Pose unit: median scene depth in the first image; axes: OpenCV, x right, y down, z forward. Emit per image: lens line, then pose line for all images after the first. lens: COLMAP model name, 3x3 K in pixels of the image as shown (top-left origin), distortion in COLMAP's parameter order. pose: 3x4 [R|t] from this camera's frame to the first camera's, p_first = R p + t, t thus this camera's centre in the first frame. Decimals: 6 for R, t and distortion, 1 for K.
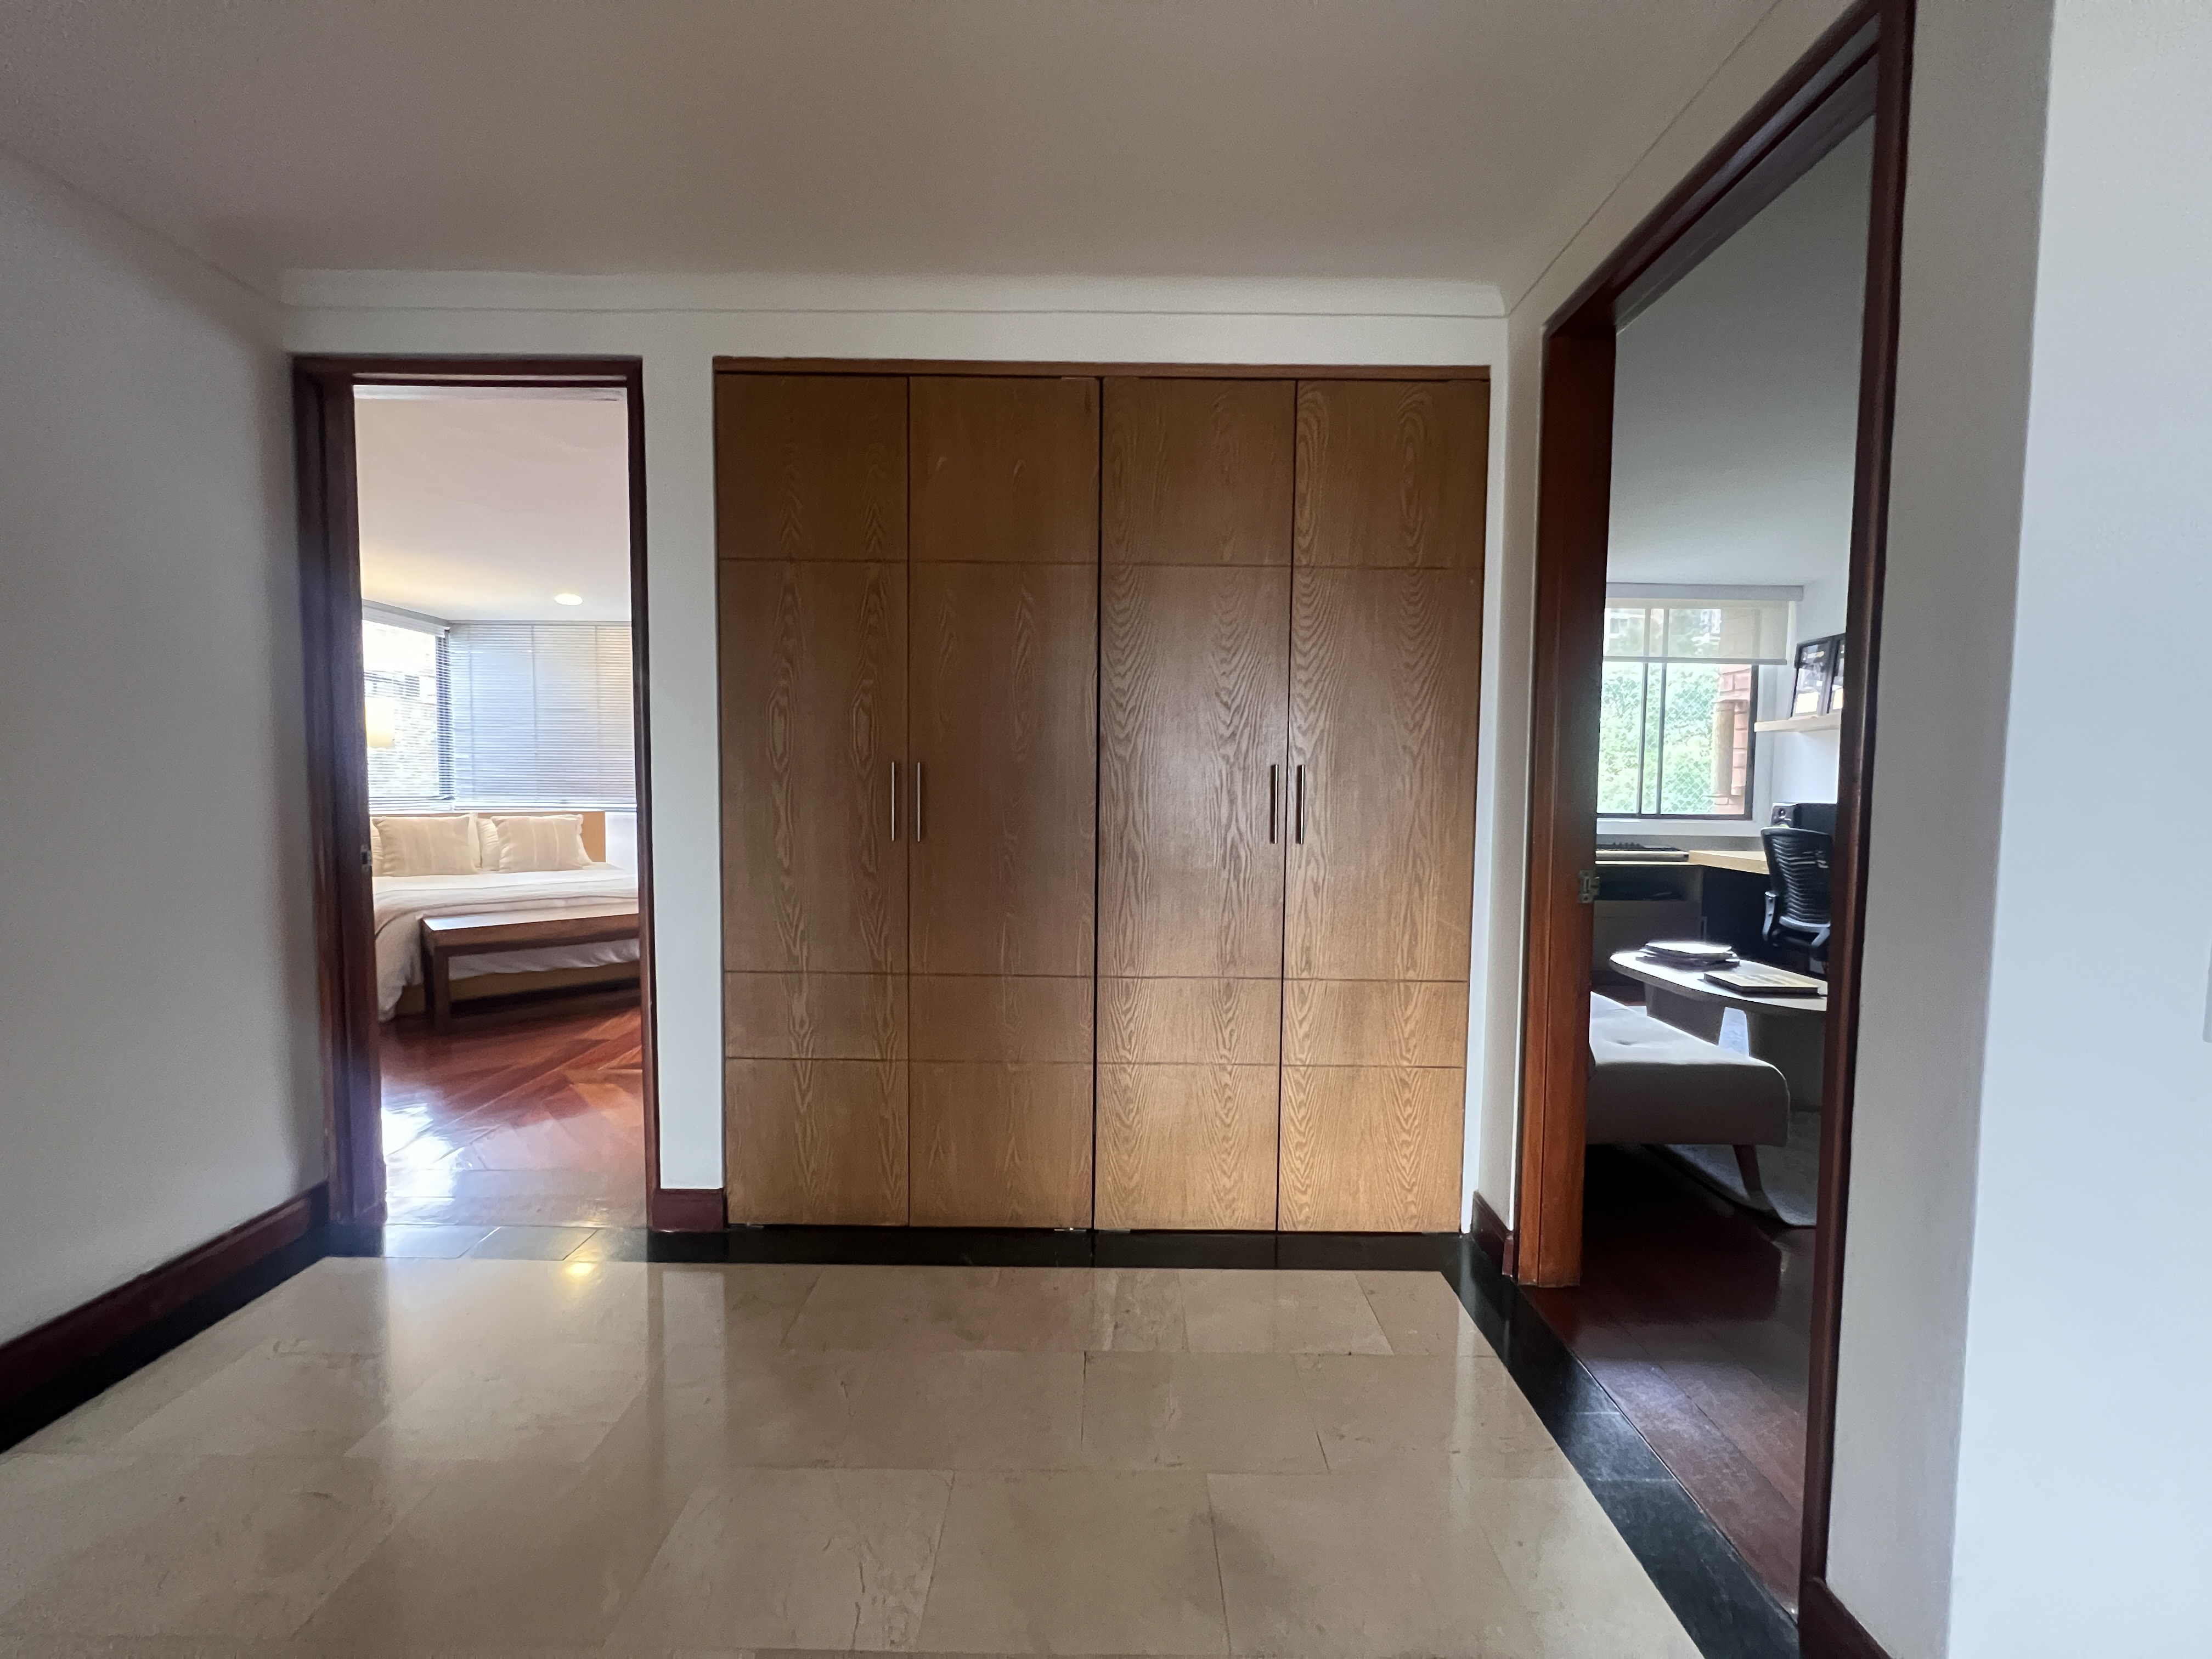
lens RADIAL K [[888.7, 0, 1105.1], [0, 888.7, 830.4], [0, 0, 1]] dist [-0.001889, -0.000164]
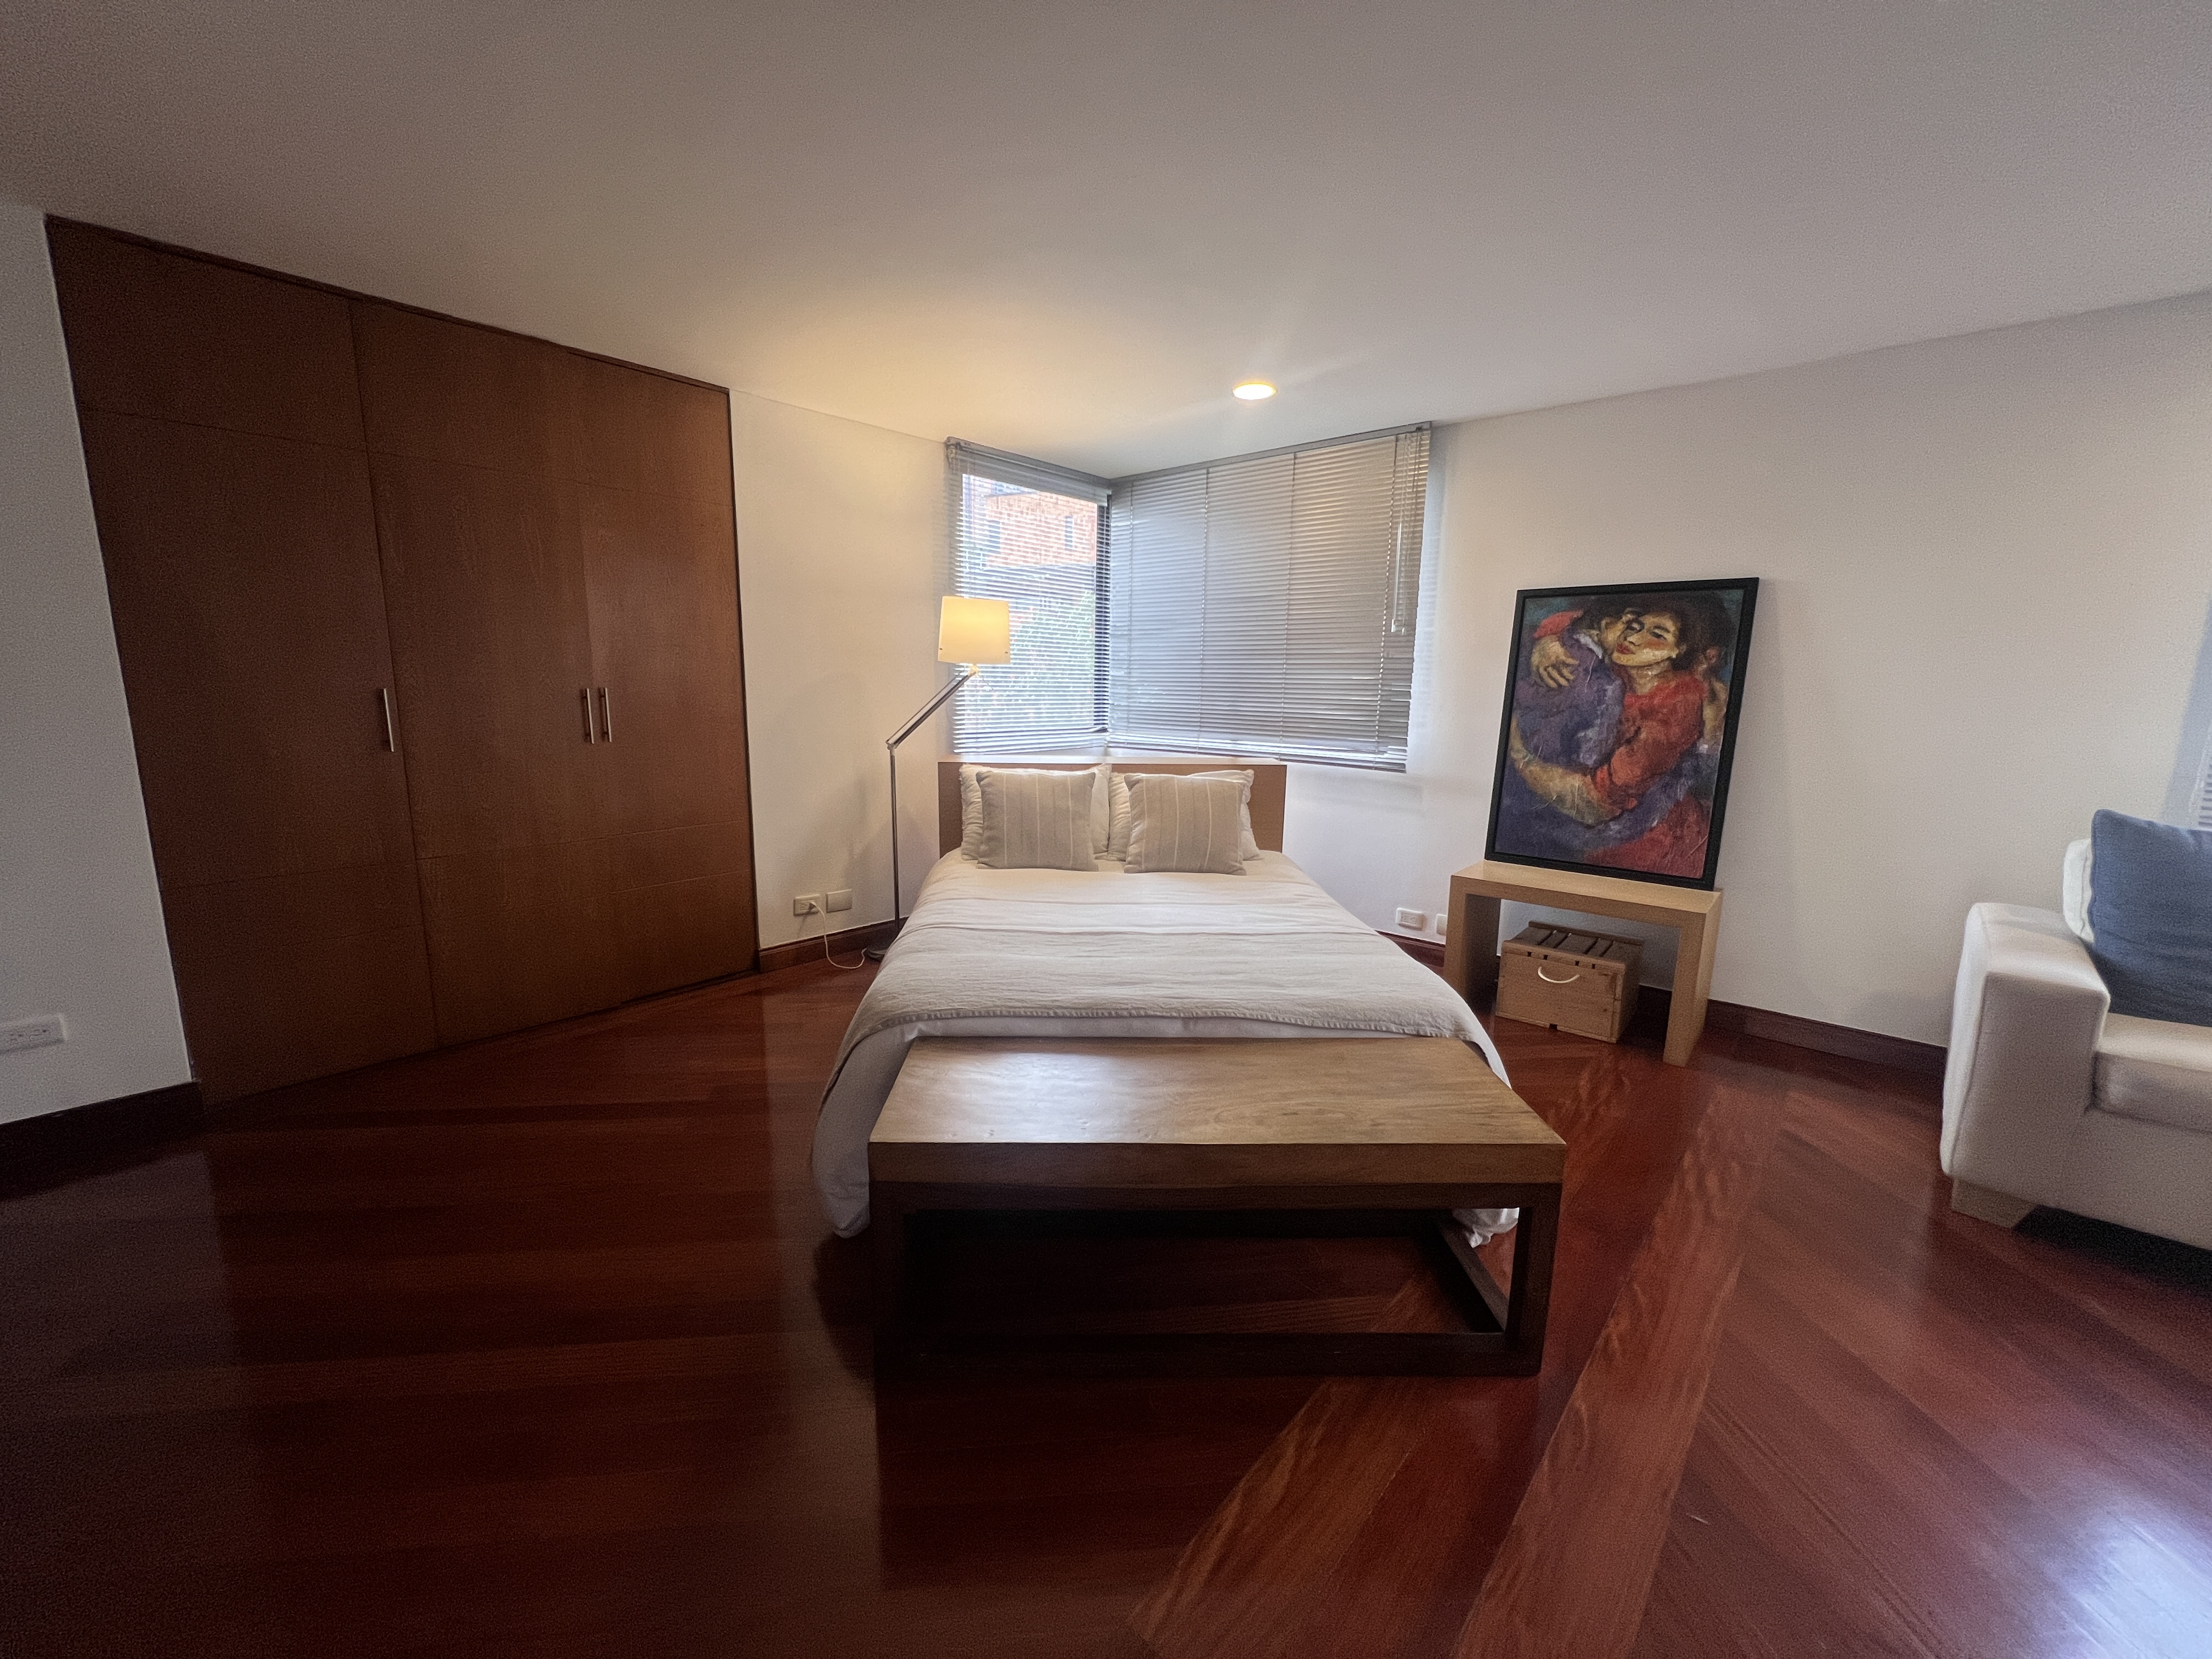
lens RADIAL K [[888.3, 0, 1102.2], [0, 888.3, 832.3], [0, 0, 1]] dist [-0.001748, -0.000314]
pose [[0.747064, 0.115559, -0.654630, -0.268665], [-0.042338, 0.991046, 0.126630, -0.050361], [0.663402, -0.066885, 0.745268, 0.486963]]
